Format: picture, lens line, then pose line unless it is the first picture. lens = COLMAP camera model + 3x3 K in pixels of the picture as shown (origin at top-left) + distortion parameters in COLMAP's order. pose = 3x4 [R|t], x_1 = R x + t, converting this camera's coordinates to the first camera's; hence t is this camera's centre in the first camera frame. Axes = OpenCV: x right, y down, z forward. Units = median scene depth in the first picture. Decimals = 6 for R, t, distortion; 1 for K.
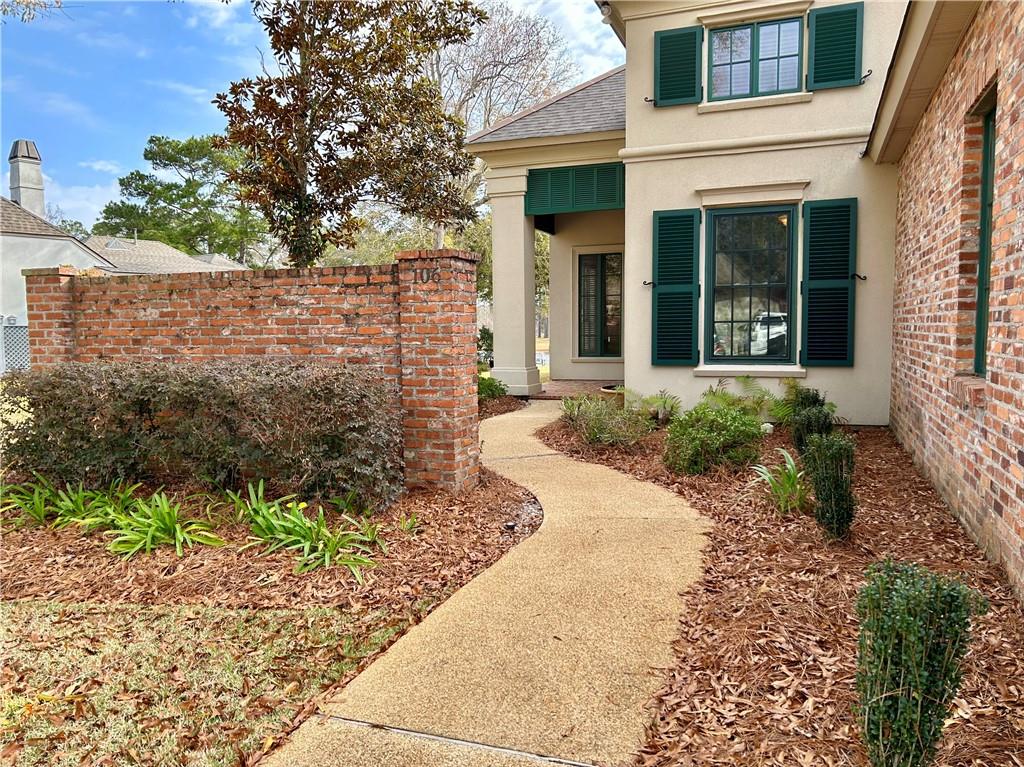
lens RADIAL K [[760.7, 0, 512.0], [0, 760.7, 383.5], [0, 0, 1]] dist [0.051333, -0.000556]
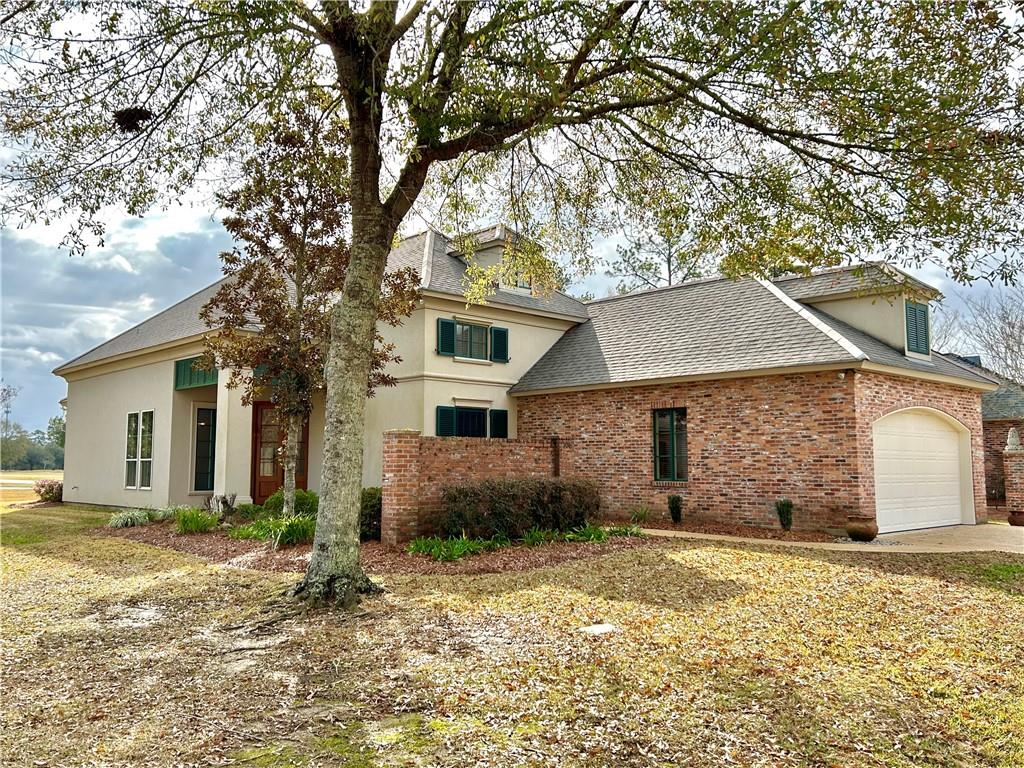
lens RADIAL K [[862.6, 0, 512.0], [0, 862.6, 384.0], [0, 0, 1]] dist [0.000820, 0.000008]
pose [[0.420083, 0.098954, 0.902074, -2.473526], [0.064129, 0.988315, -0.138279, 0.044018], [-0.905217, 0.115938, 0.408829, -0.079162]]
